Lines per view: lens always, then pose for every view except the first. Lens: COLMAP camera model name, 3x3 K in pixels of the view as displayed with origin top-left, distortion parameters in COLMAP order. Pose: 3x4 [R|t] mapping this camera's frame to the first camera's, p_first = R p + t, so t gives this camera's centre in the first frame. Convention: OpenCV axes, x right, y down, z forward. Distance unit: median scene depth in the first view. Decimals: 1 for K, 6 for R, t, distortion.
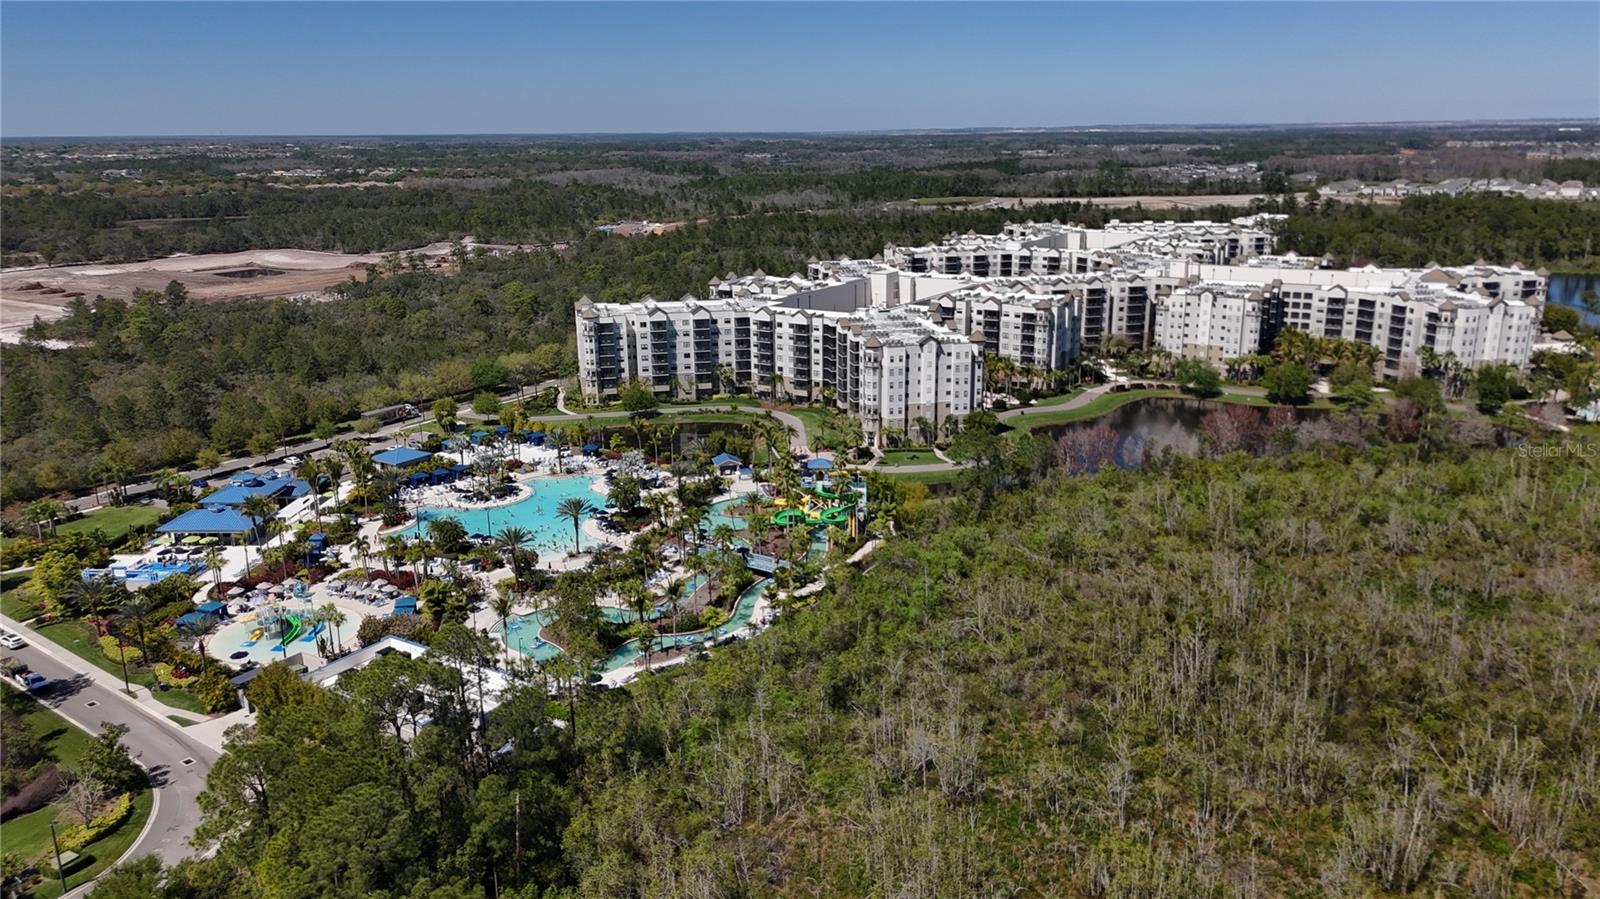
lens RADIAL K [[1186.9, 0, 800.0], [0, 1186.9, 449.5], [0, 0, 1]] dist [0.082294, -0.088499]
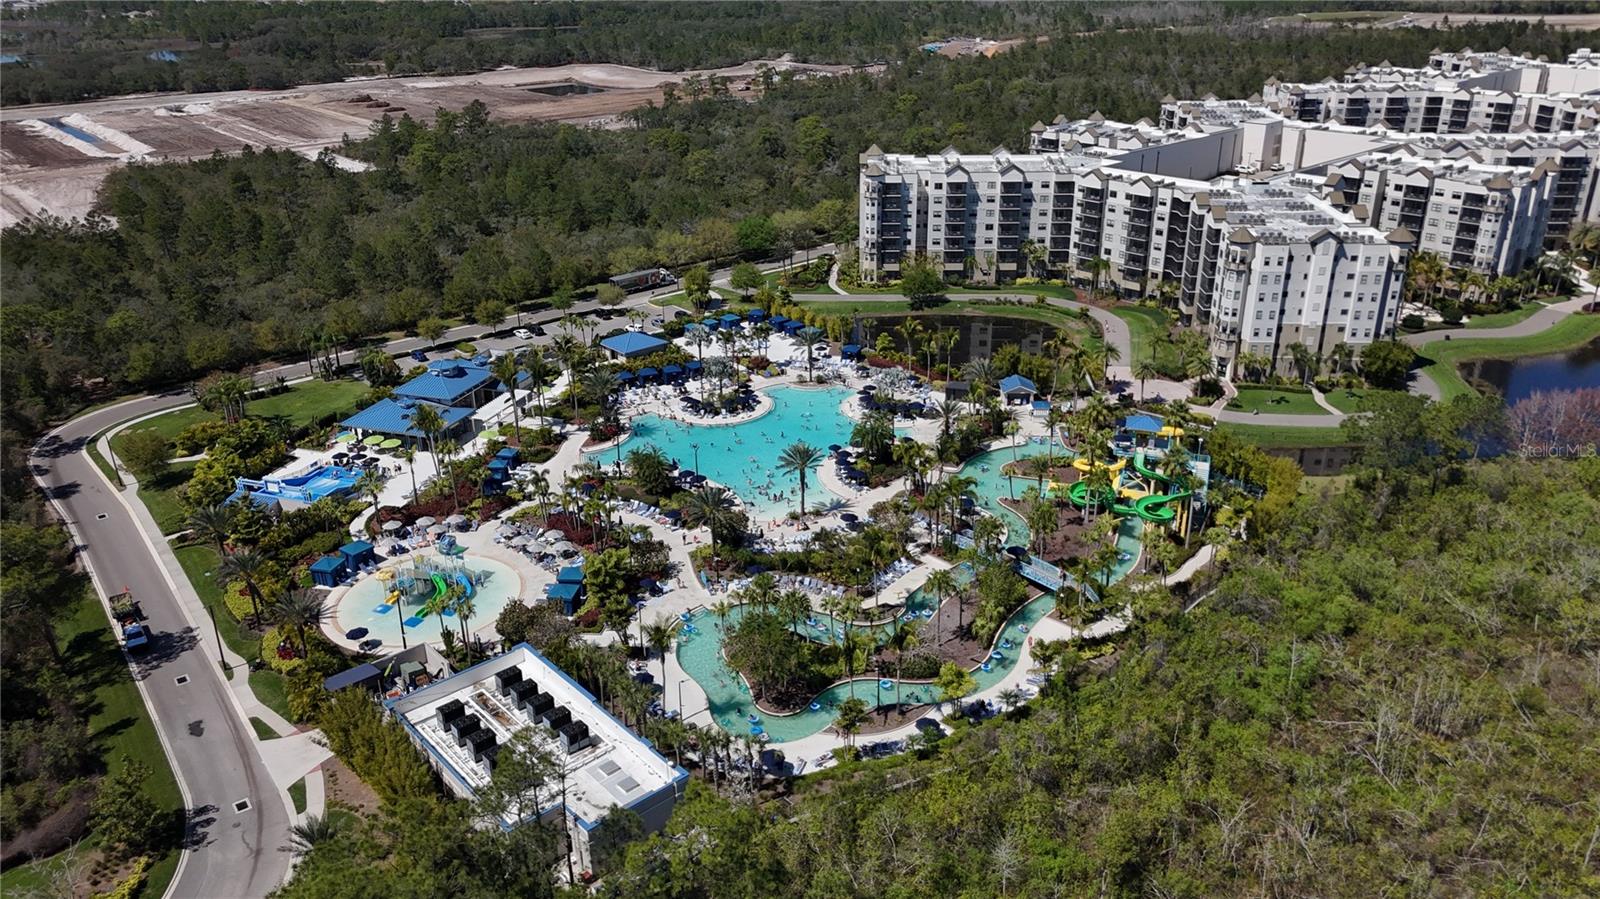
lens RADIAL K [[1186.9, 0, 800.0], [0, 1186.9, 449.5], [0, 0, 1]] dist [0.082294, -0.088499]
pose [[0.962277, 0.106011, -0.250570, -0.000427], [-0.068403, 0.985651, 0.154315, -0.047199], [0.263334, -0.131354, 0.955720, 0.177869]]
